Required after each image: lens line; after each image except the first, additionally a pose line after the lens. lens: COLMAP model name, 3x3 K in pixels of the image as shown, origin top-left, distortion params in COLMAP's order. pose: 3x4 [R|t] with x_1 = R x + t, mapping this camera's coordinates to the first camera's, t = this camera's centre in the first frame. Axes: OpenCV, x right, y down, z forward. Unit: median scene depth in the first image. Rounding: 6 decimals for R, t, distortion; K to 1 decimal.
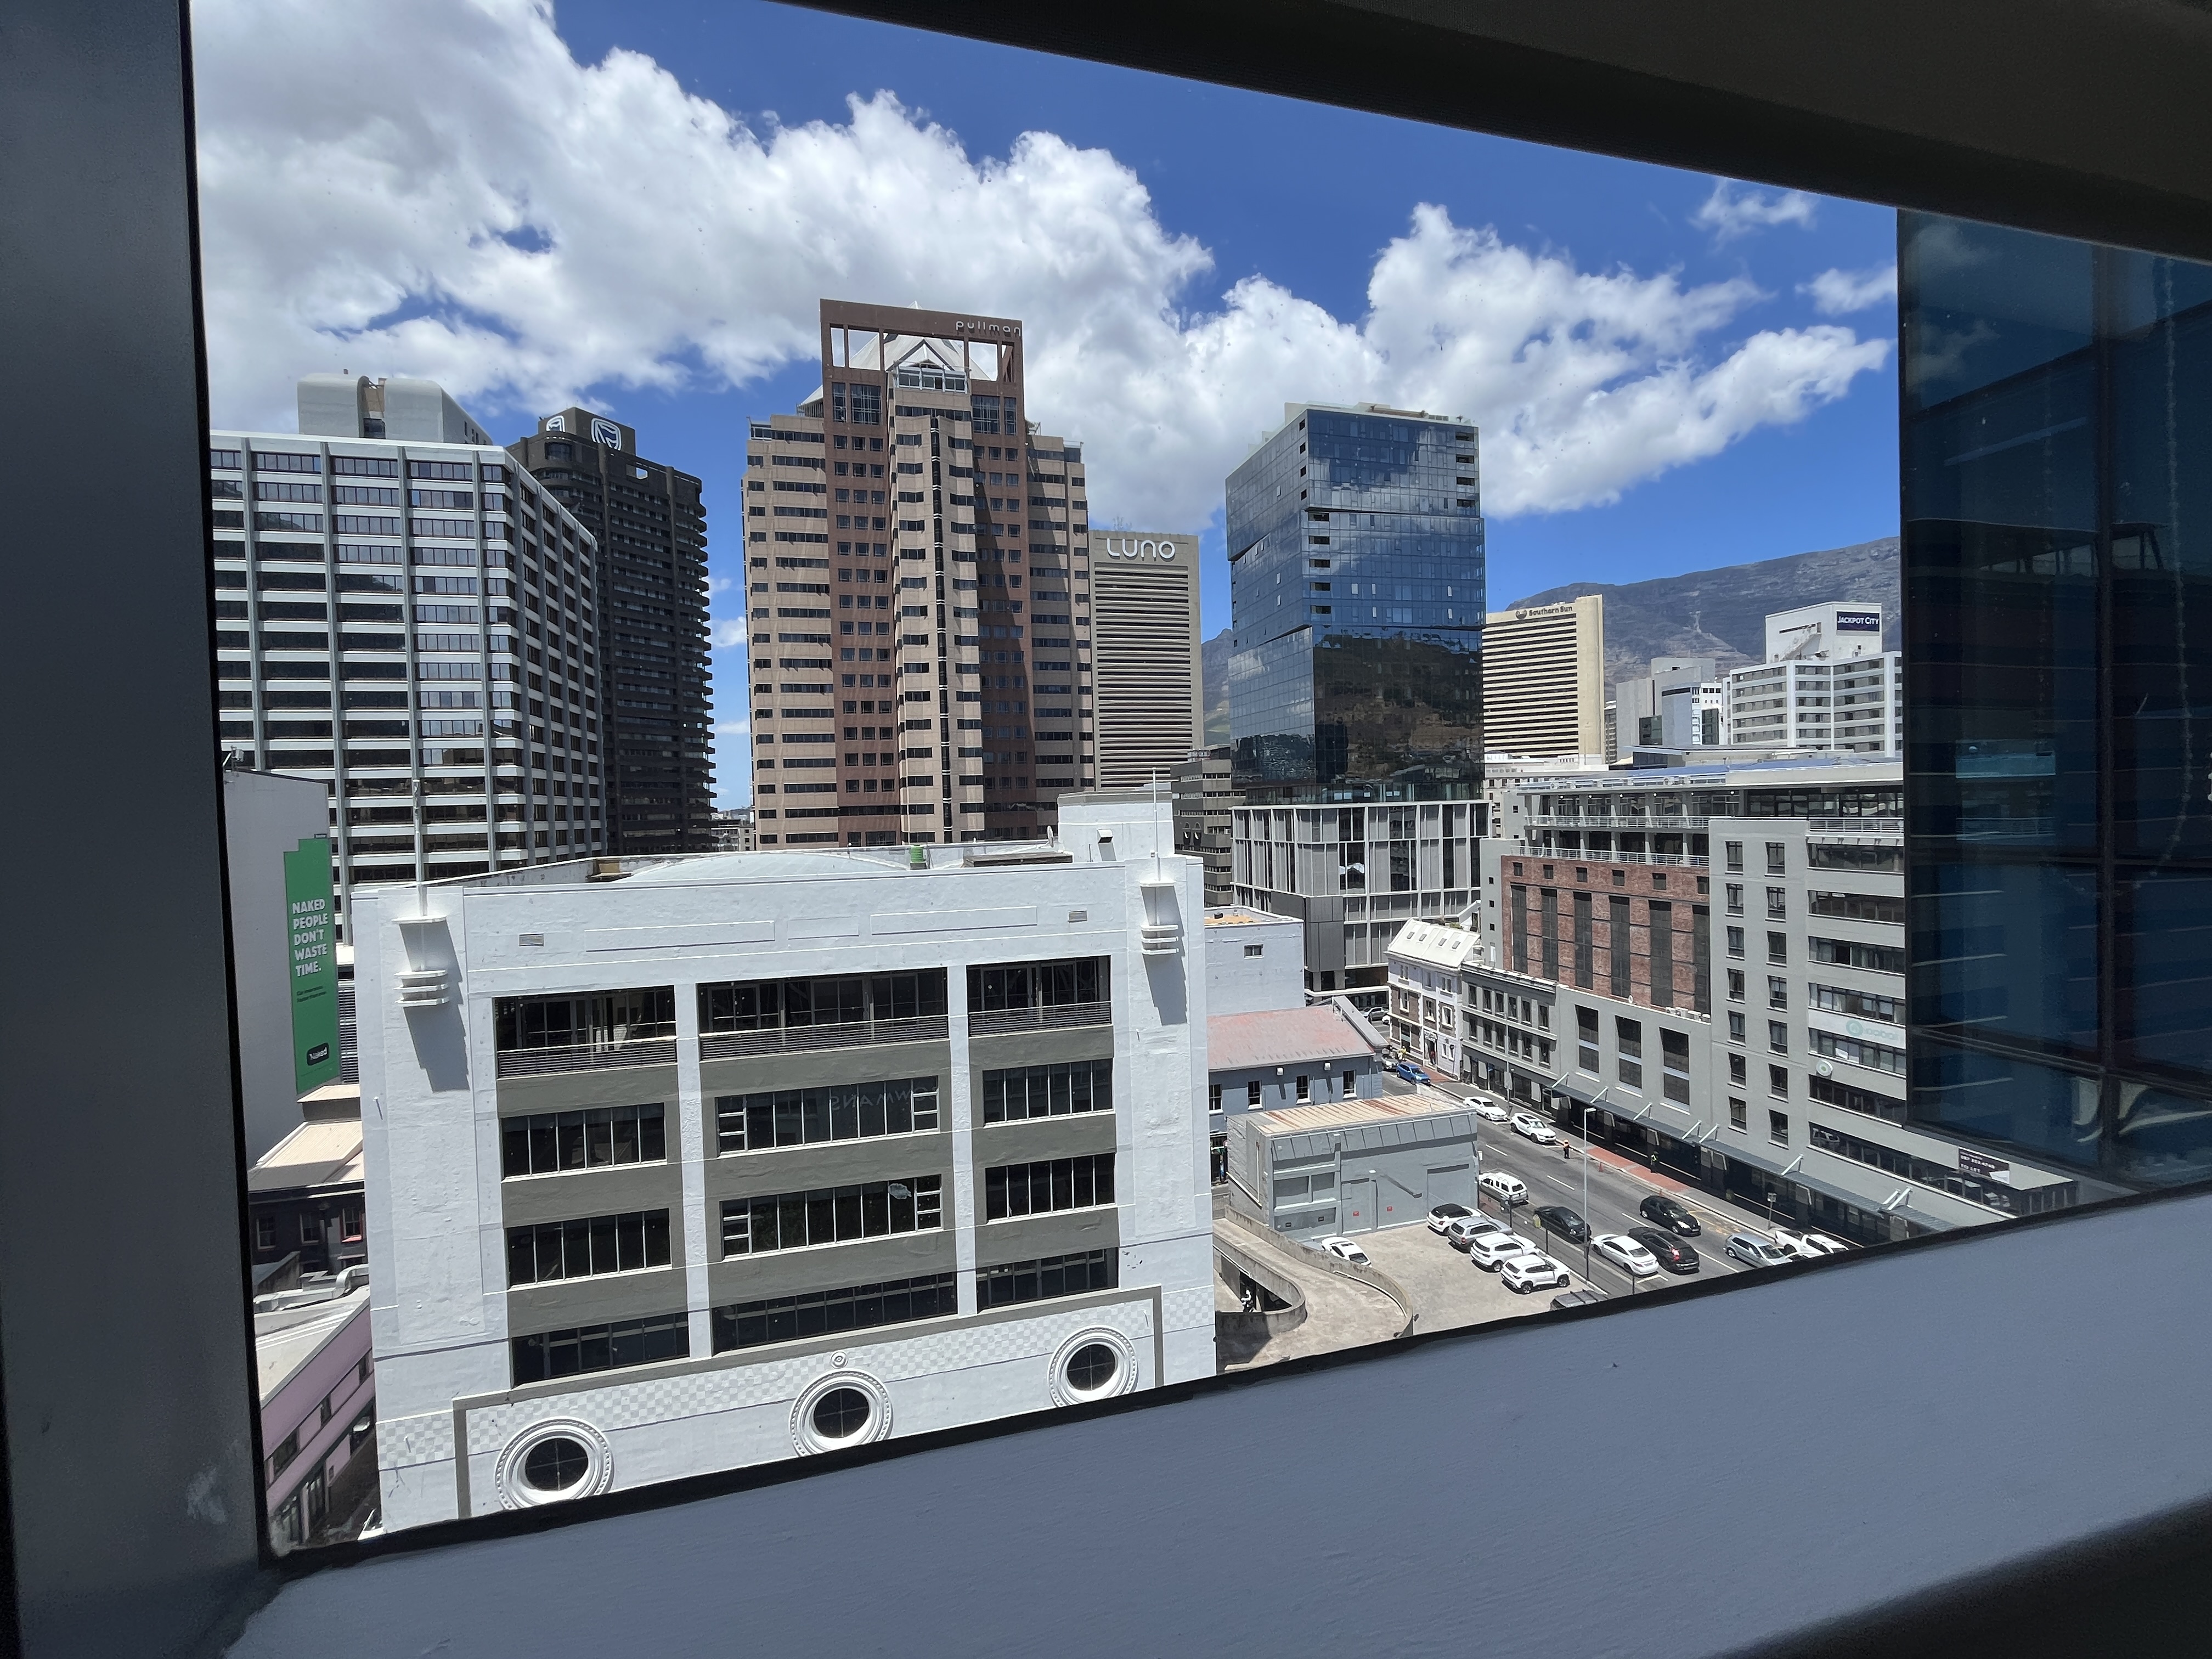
lens RADIAL K [[898.0, 0, 1099.2], [0, 898.0, 826.3], [0, 0, 1]] dist [-0.003592, -0.000486]
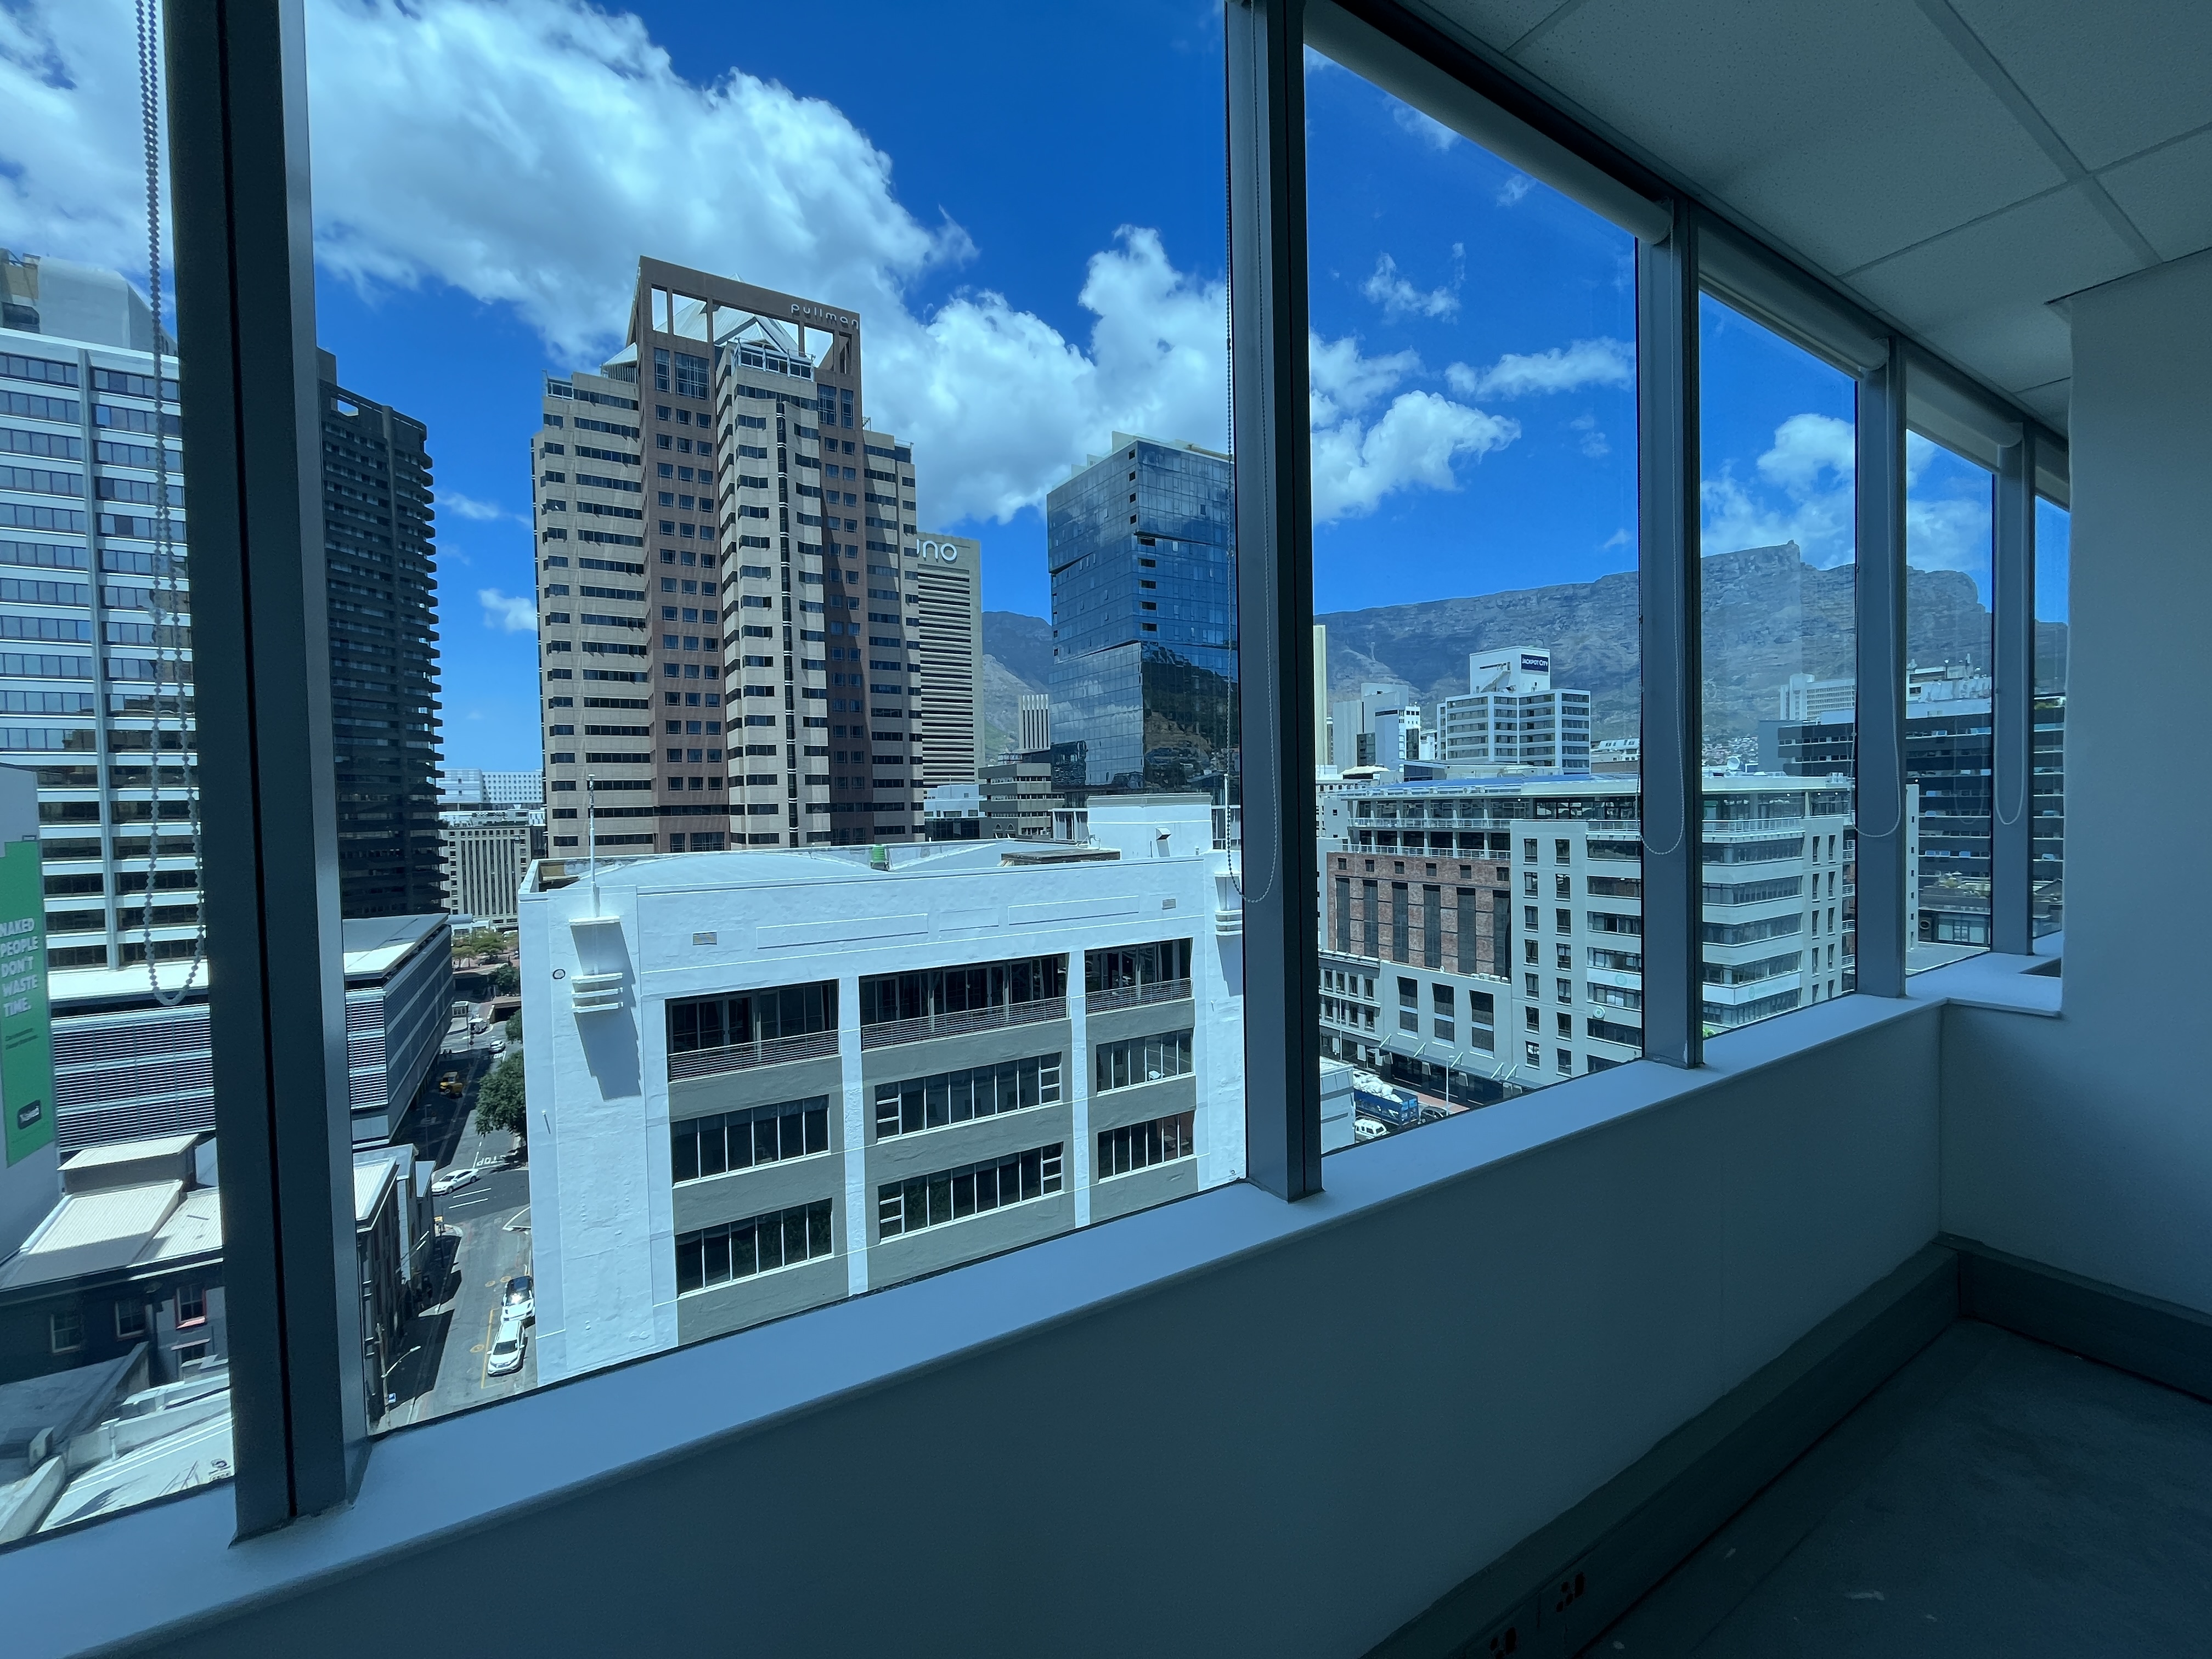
lens RADIAL K [[898.0, 0, 1099.2], [0, 898.0, 826.3], [0, 0, 1]] dist [-0.003592, -0.000486]
pose [[0.956478, 0.000907, 0.291803, -0.136552], [-0.000208, 0.999997, -0.002427, 0.001478], [-0.291804, 0.002261, 0.956475, -0.018939]]
